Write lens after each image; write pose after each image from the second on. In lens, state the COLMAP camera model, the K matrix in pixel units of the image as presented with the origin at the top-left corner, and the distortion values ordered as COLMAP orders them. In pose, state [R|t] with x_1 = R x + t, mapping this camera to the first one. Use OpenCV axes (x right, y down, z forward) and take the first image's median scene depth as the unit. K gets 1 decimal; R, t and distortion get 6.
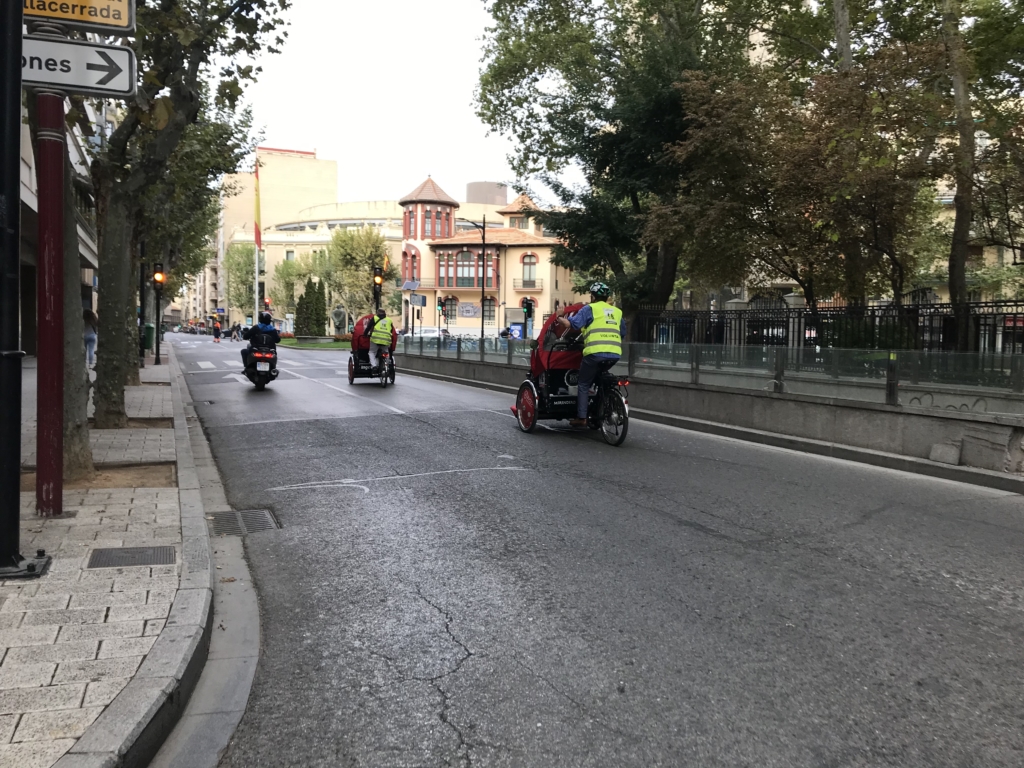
lens RADIAL K [[821.1, 0, 512.0], [0, 821.1, 384.0], [0, 0, 1]] dist [0.136738, 0.000118]
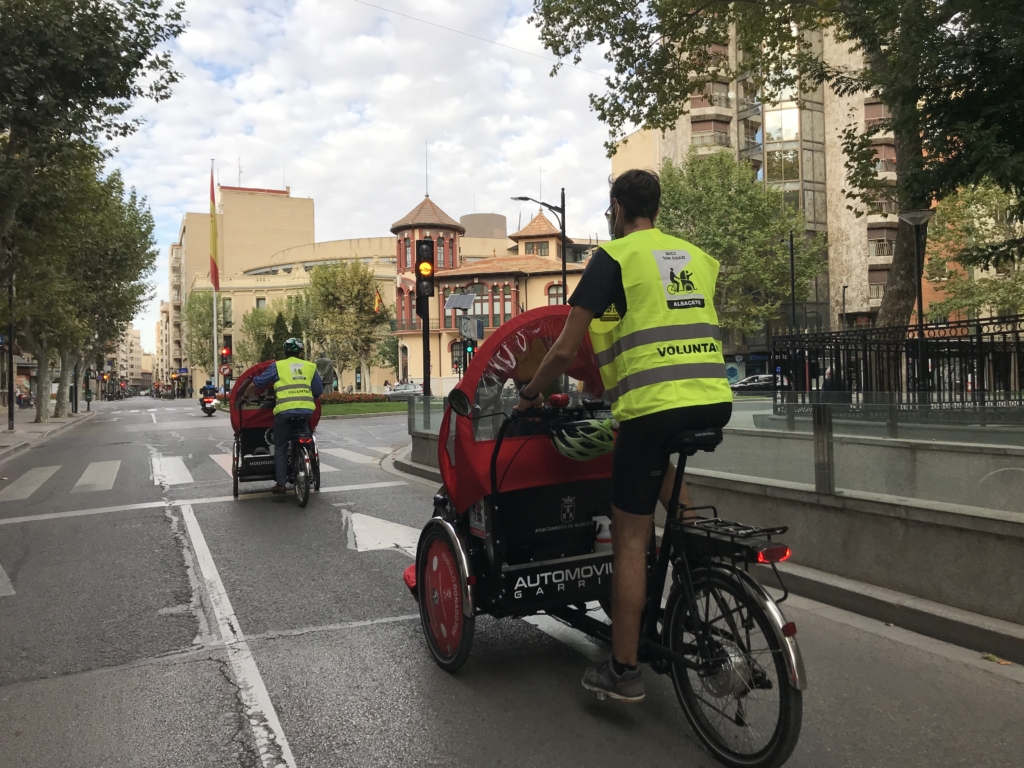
lens RADIAL K [[821.1, 0, 512.0], [0, 821.1, 384.0], [0, 0, 1]] dist [0.136738, 0.000118]
pose [[0.998955, -0.038681, 0.024343, -0.041487], [0.040060, 0.997455, -0.058984, -0.012667], [-0.022000, 0.059897, 0.997962, 0.184317]]
